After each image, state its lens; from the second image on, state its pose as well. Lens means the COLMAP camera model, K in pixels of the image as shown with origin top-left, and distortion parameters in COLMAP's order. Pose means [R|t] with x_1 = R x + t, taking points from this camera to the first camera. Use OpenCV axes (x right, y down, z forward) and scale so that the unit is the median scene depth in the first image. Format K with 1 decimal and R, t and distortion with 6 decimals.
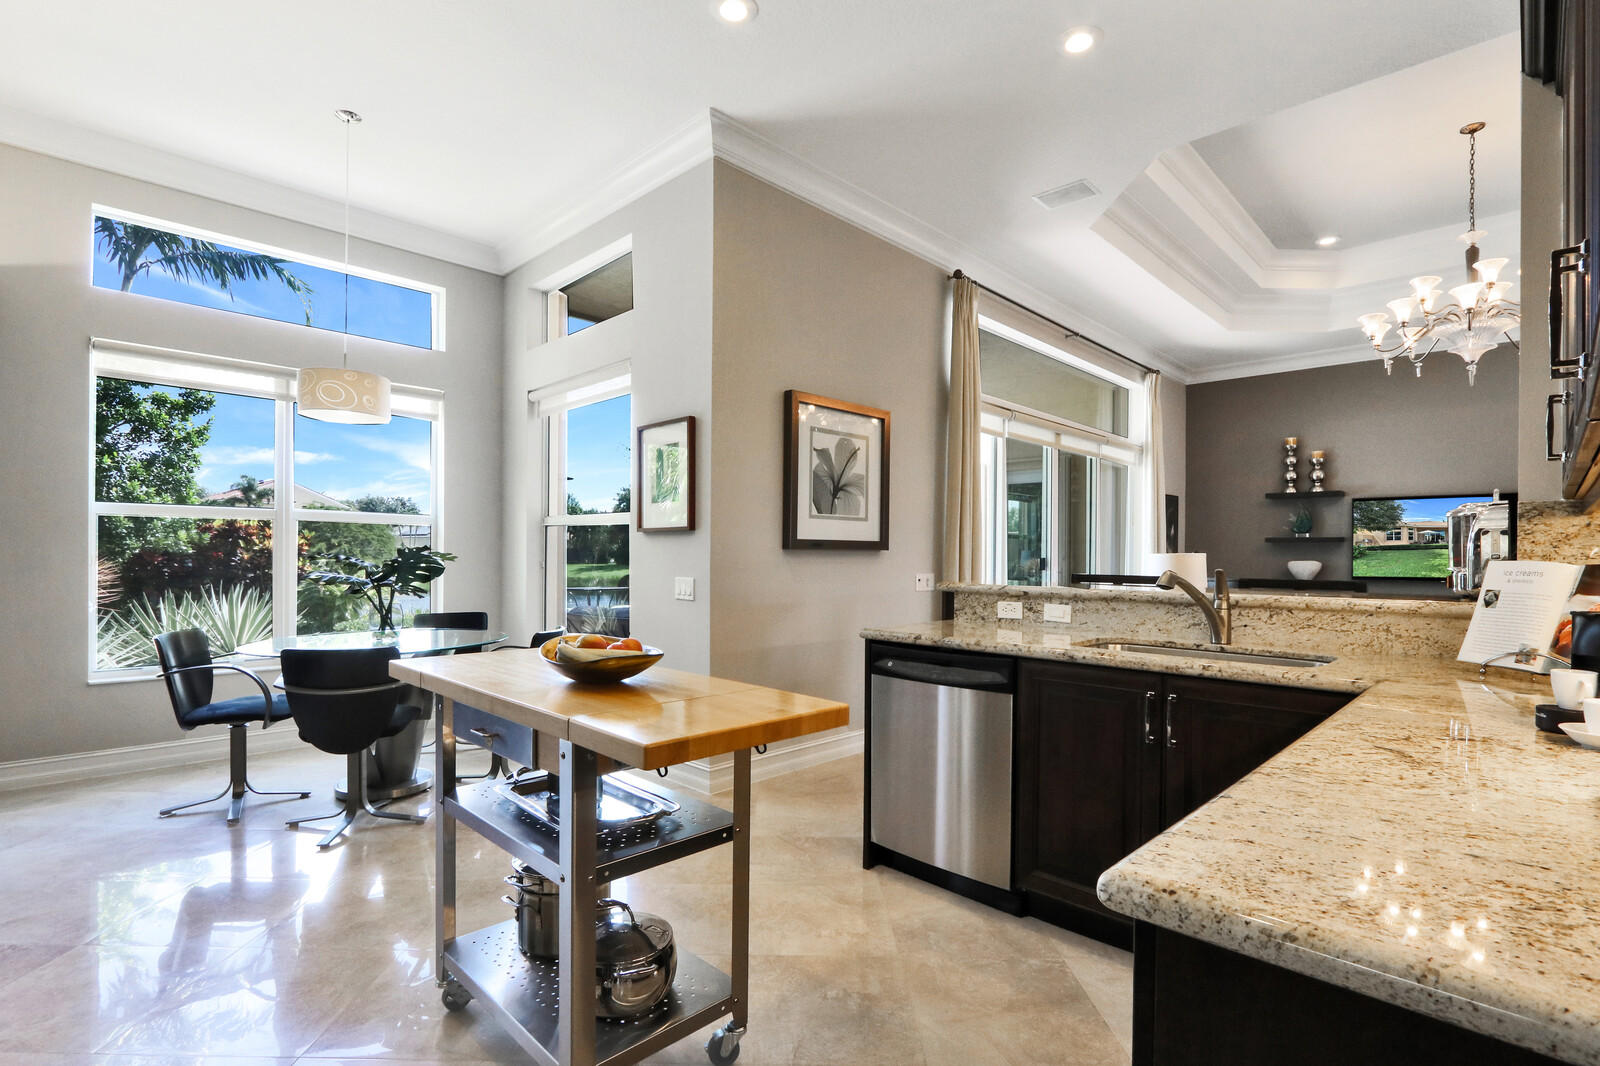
lens RADIAL K [[776.7, 0, 774.3], [0, 776.7, 563.0], [0, 0, 1]] dist [0.002805, 0.000226]
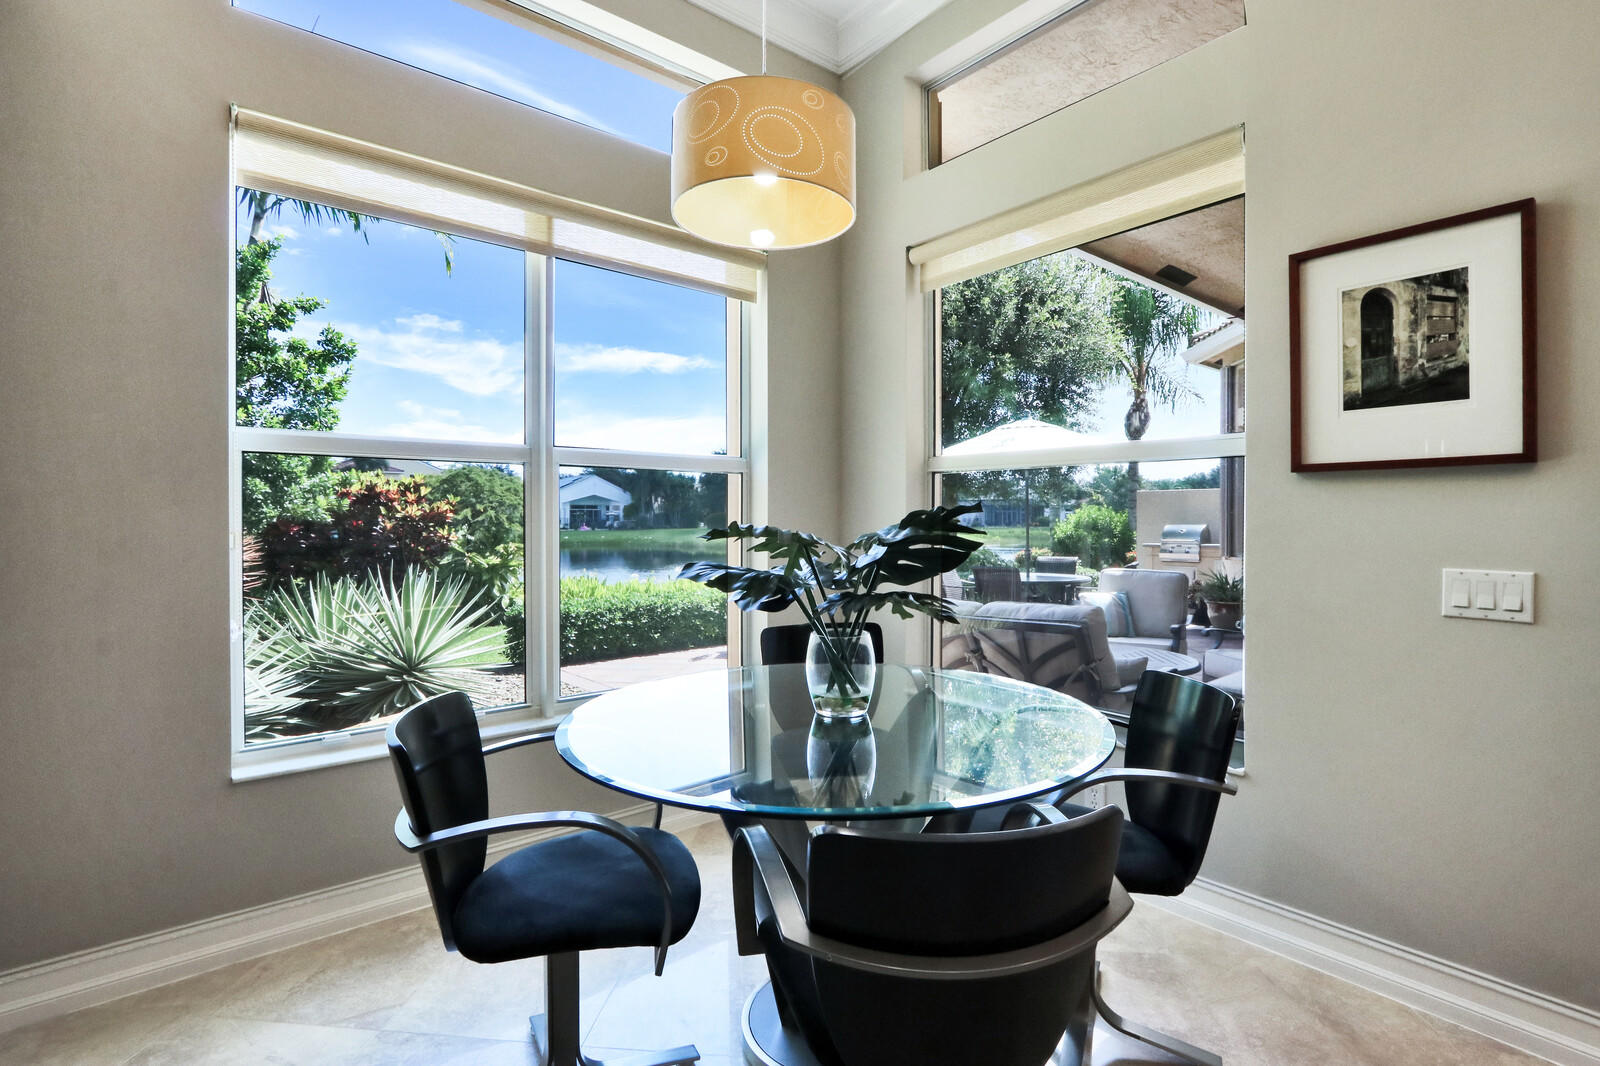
lens RADIAL K [[776.7, 0, 792.8], [0, 776.7, 526.7], [0, 0, 1]] dist [0.002805, 0.000226]
pose [[0.996148, -0.008245, -0.087301, -0.158295], [0.008282, 0.999966, 0.000062, -0.003196], [0.087297, -0.000785, 0.996182, 0.176993]]
